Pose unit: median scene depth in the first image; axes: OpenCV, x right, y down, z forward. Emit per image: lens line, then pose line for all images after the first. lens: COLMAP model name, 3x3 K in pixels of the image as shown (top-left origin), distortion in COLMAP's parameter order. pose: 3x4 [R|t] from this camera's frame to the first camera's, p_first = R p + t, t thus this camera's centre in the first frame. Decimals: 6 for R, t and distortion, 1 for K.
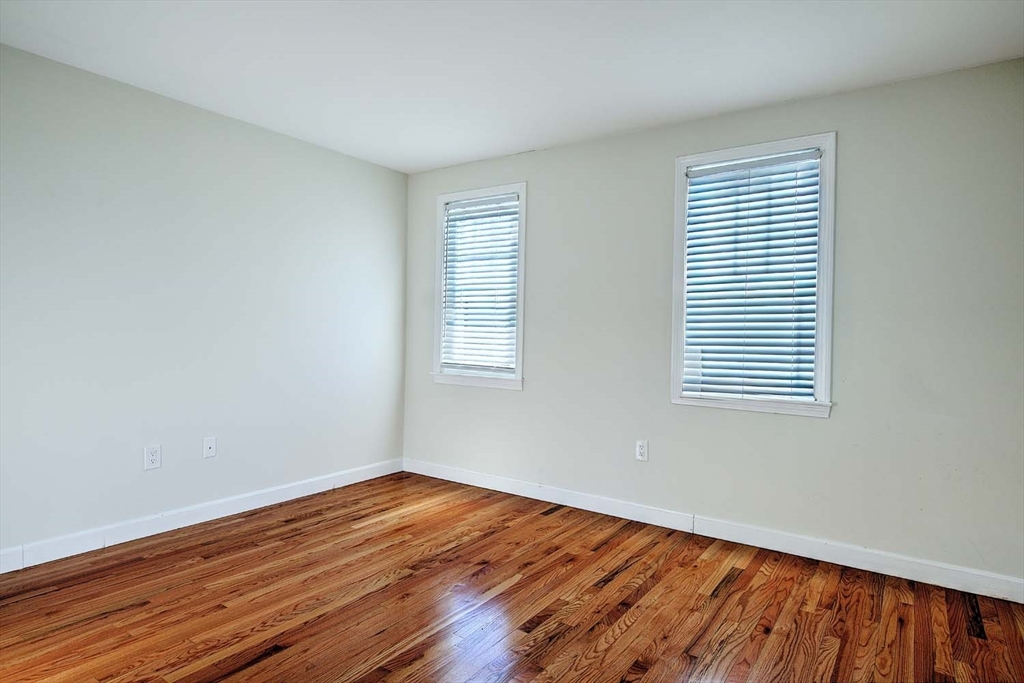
lens RADIAL K [[572.2, 0, 510.5], [0, 572.2, 341.3], [0, 0, 1]] dist [-0.000527, 0.001245]
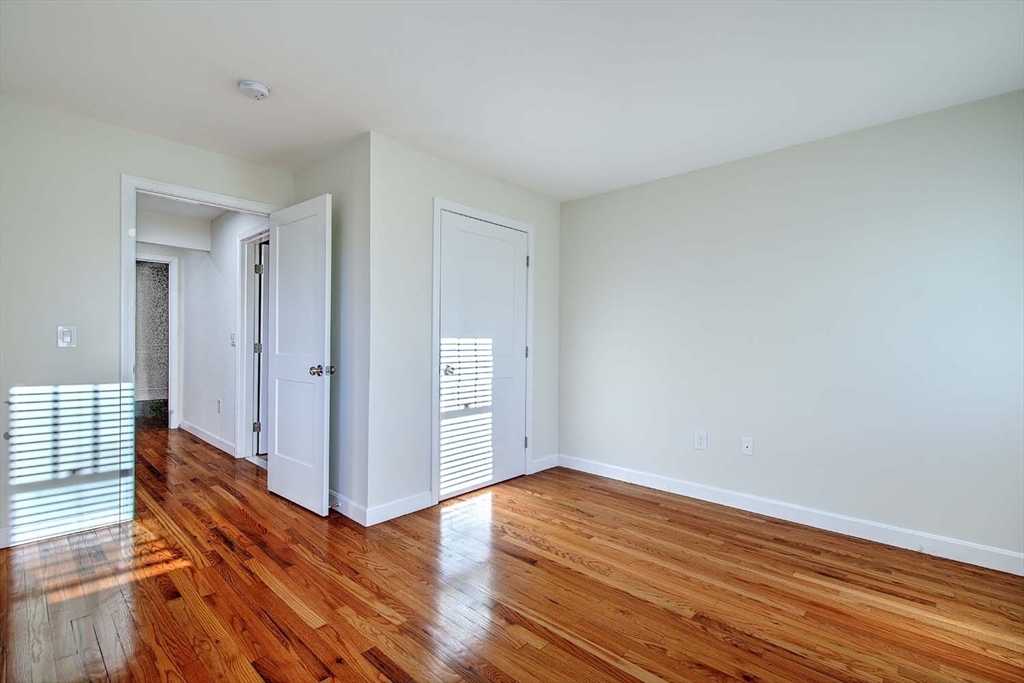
lens RADIAL K [[445.8, 0, 509.7], [0, 445.8, 340.2], [0, 0, 1]] dist [0.005509, -0.001500]
pose [[-0.117035, -0.022006, -0.992884, 0.471723], [-0.027276, 0.999449, -0.018937, 0.001117], [0.992753, 0.024866, -0.117571, 0.689045]]
